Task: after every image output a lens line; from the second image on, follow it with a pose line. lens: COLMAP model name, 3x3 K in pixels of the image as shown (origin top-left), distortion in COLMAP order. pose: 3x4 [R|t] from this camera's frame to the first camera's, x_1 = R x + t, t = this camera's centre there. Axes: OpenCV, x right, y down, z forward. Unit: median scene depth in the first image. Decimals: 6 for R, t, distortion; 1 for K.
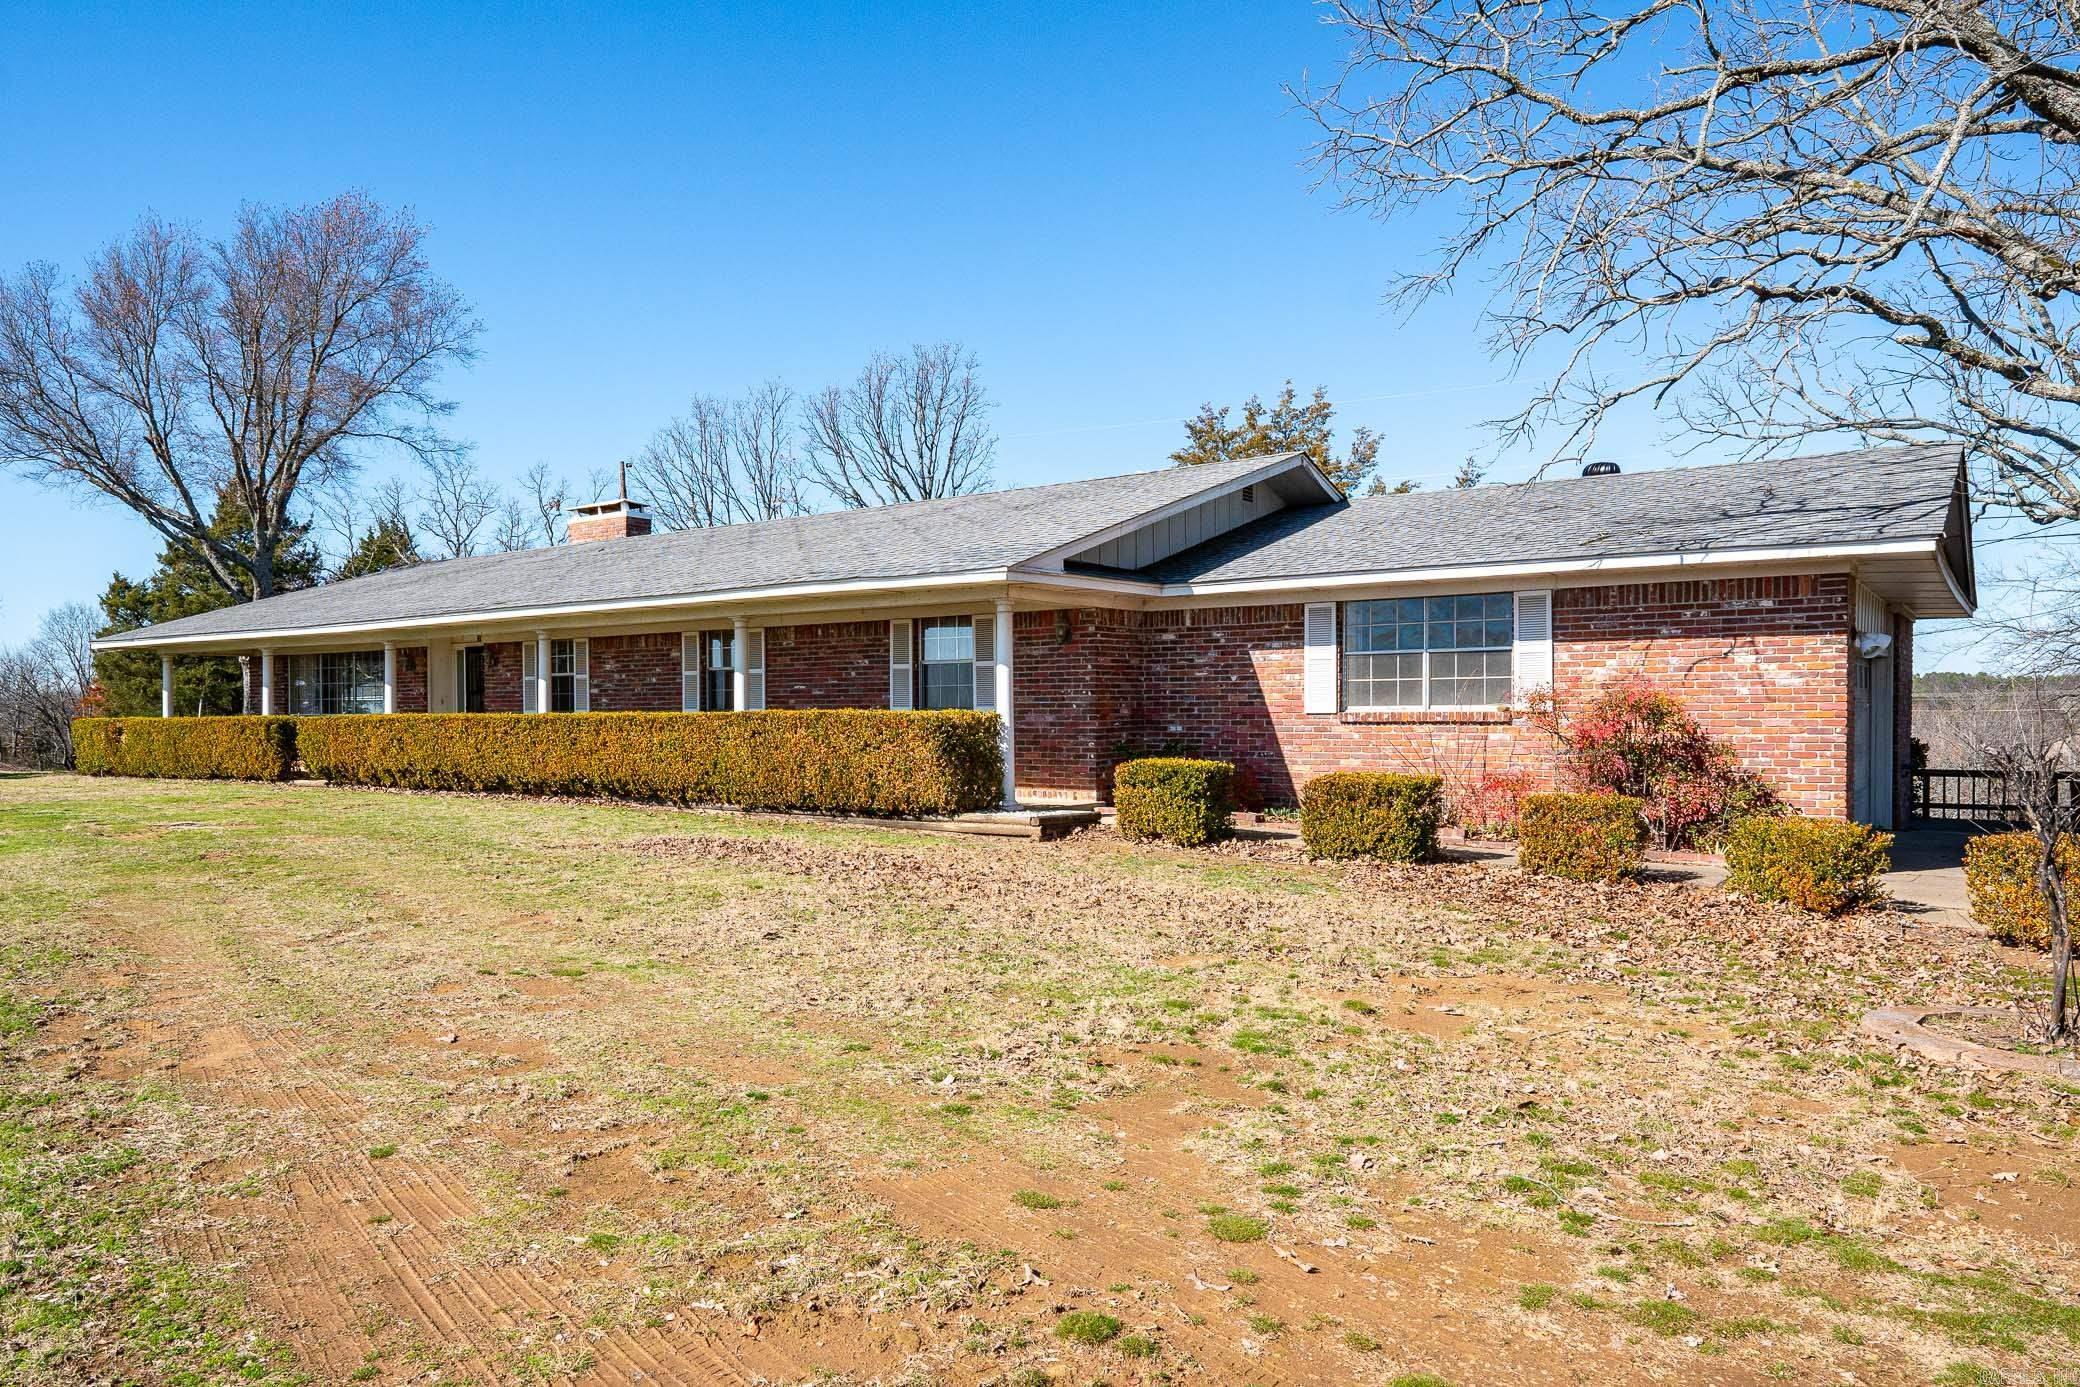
lens RADIAL K [[846.8, 0, 873.5], [0, 846.8, 696.5], [0, 0, 1]] dist [0.000705, -0.000273]
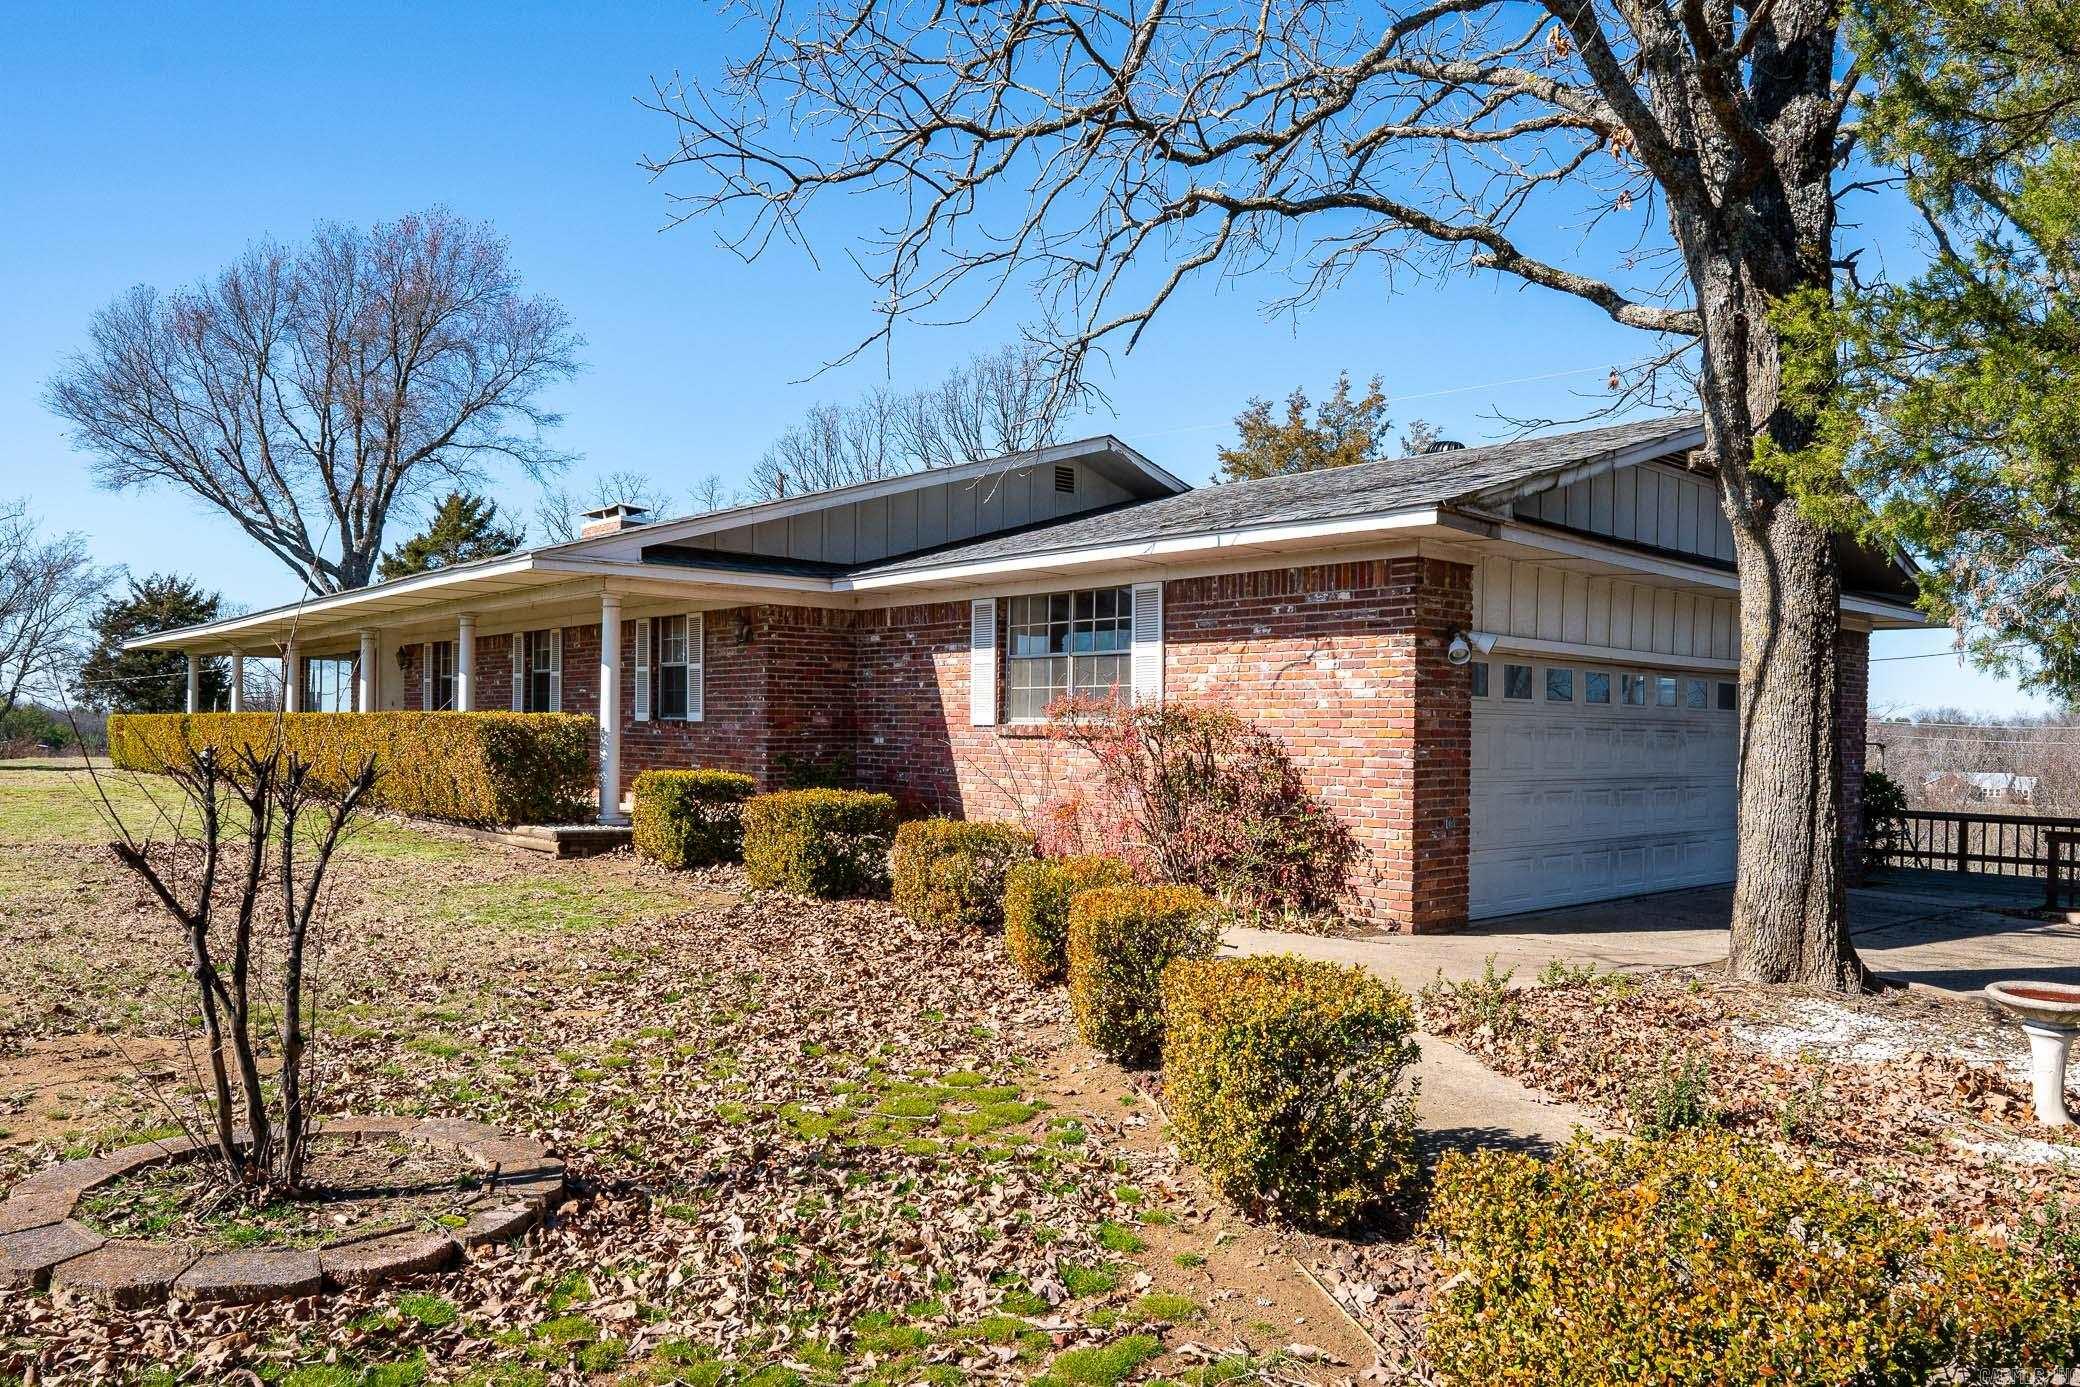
lens RADIAL K [[855.9, 0, 1044.8], [0, 855.9, 714.1], [0, 0, 1]] dist [0.000384, -0.000117]
pose [[0.994781, 0.017817, -0.100461, 0.623908], [-0.017763, 0.999841, 0.001437, 0.005323], [0.100471, 0.000355, 0.994940, 0.113973]]
